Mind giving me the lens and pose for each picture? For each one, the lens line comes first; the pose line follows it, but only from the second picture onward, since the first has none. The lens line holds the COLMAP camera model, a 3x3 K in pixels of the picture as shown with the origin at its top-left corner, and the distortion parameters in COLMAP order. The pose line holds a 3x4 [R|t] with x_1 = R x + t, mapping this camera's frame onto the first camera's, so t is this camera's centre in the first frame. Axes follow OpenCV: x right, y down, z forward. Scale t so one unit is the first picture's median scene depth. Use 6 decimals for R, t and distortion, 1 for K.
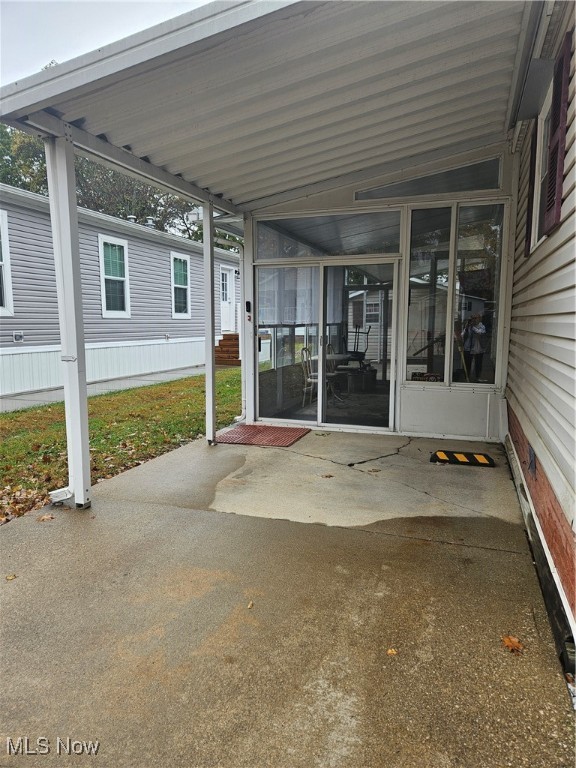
lens RADIAL K [[511.7, 0, 288.4], [0, 511.7, 385.0], [0, 0, 1]] dist [0.049958, -0.029465]
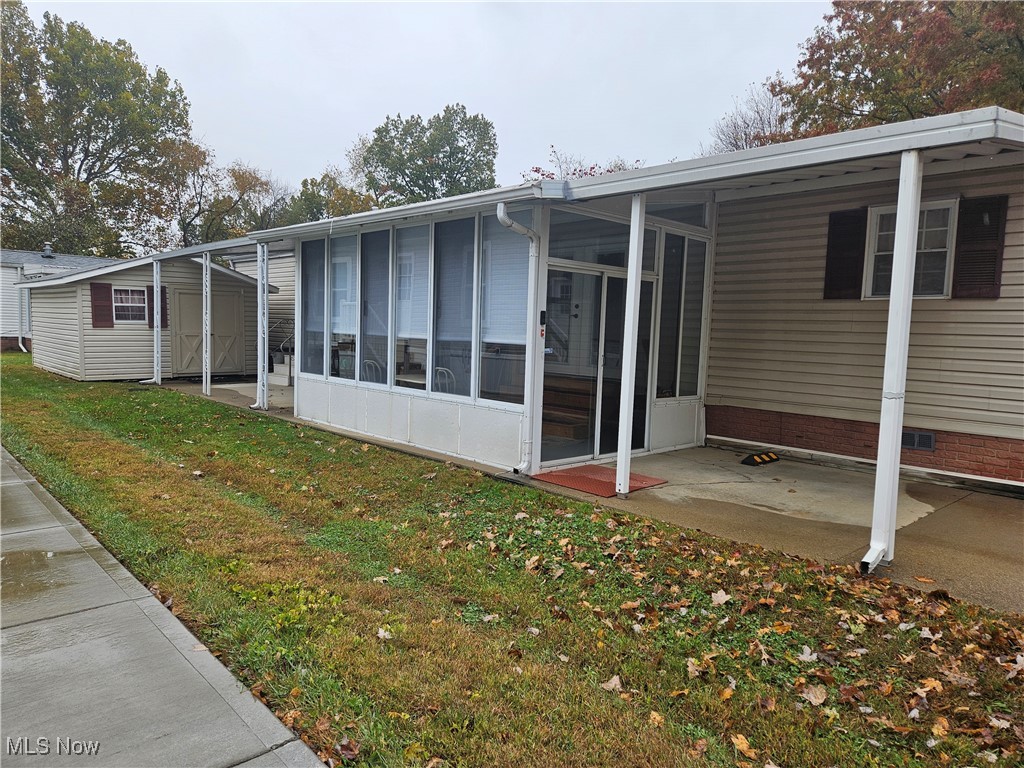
lens RADIAL K [[682.3, 0, 513.8], [0, 682.3, 388.6], [0, 0, 1]] dist [0.049958, -0.029465]
pose [[0.461579, -0.058355, 0.885178, -1.067616], [0.076054, 0.996763, 0.026053, -0.082881], [-0.883833, 0.055296, 0.464523, 0.611356]]
